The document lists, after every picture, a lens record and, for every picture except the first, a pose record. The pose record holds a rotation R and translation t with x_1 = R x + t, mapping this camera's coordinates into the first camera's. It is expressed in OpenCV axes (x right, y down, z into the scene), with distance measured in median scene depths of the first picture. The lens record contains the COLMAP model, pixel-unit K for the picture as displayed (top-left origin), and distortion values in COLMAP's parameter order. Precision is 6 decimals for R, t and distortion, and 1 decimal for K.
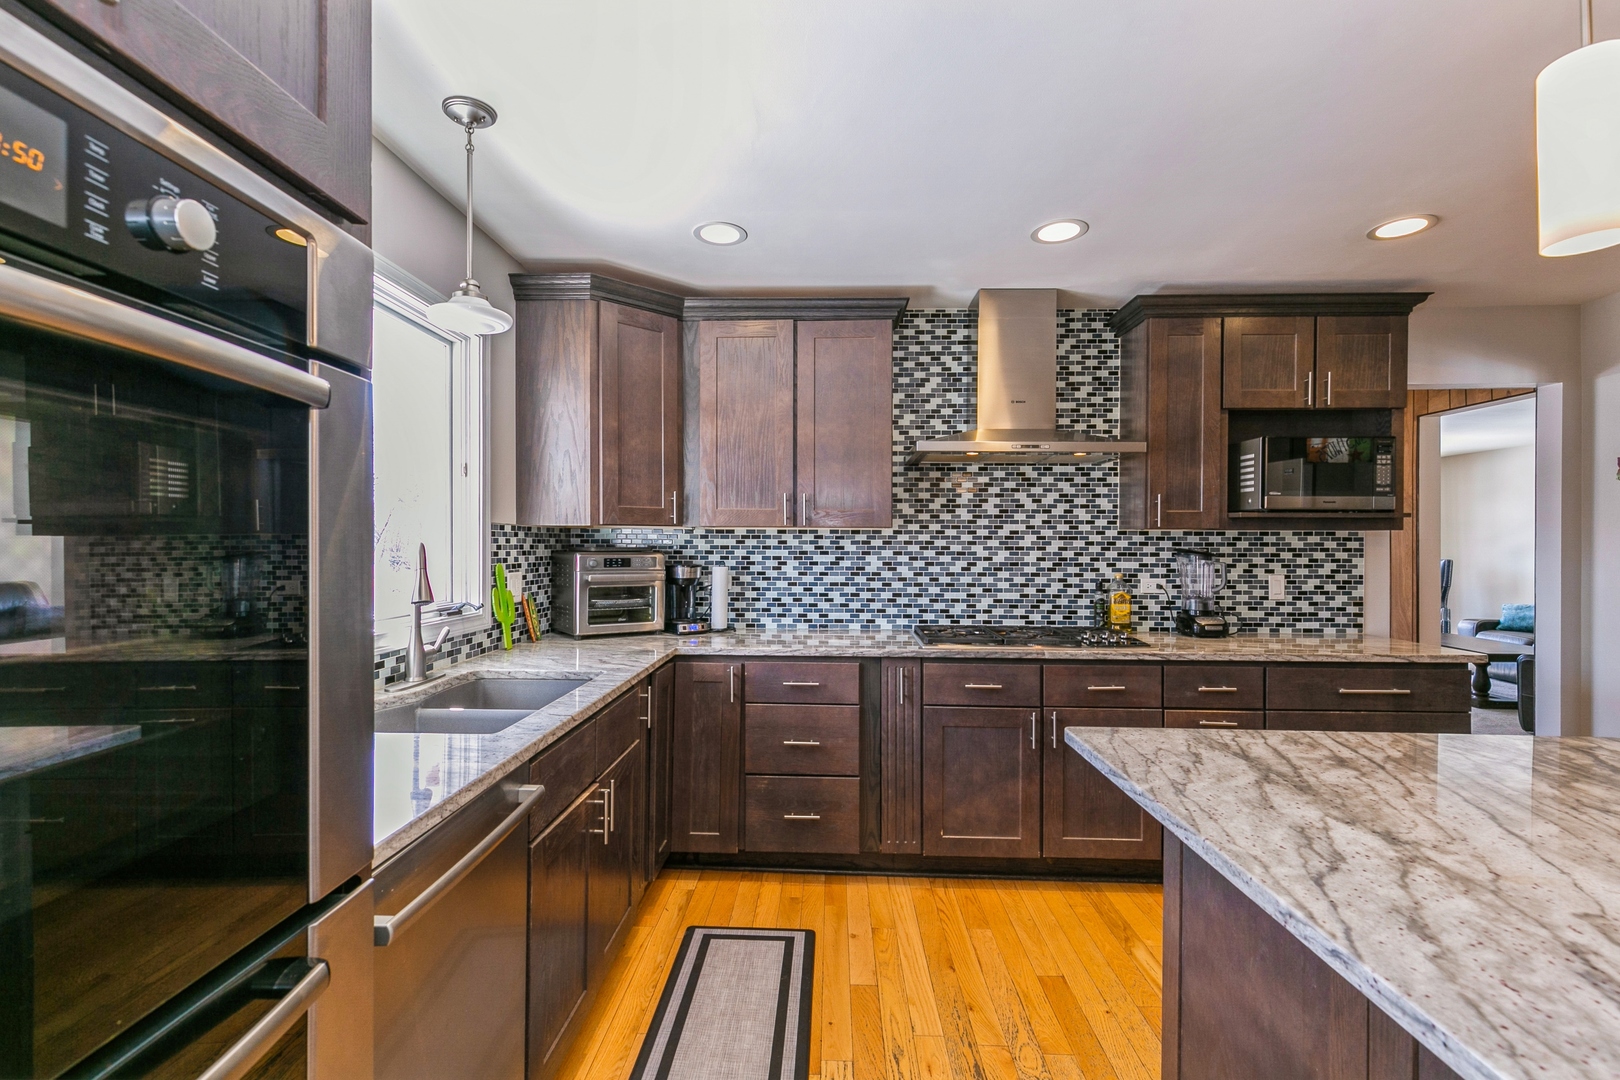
lens RADIAL K [[723.4, 0, 805.5], [0, 723.4, 540.4], [0, 0, 1]] dist [-0.003376, -0.000354]
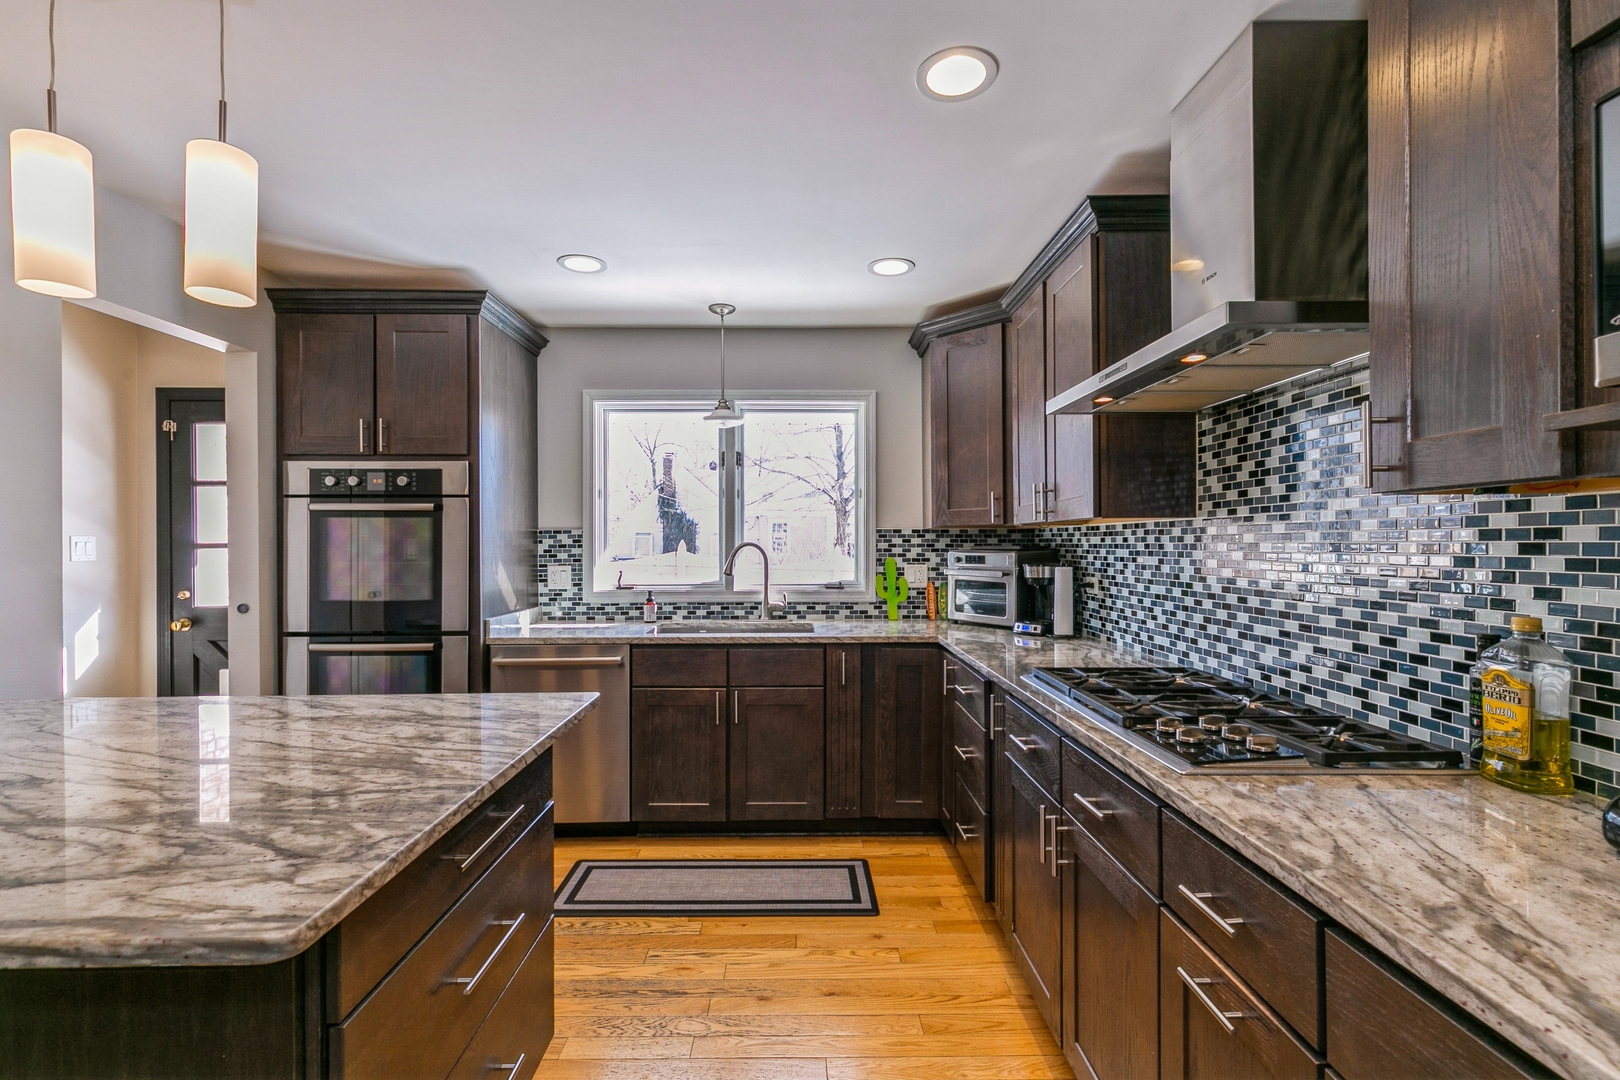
lens RADIAL K [[723.4, 0, 803.7], [0, 723.4, 543.7], [0, 0, 1]] dist [-0.003376, -0.000354]
pose [[0.041652, -0.005082, -0.999119, 0.756884], [0.003516, 0.999982, -0.004940, 0.009509], [0.999126, -0.003308, 0.041670, 0.616919]]
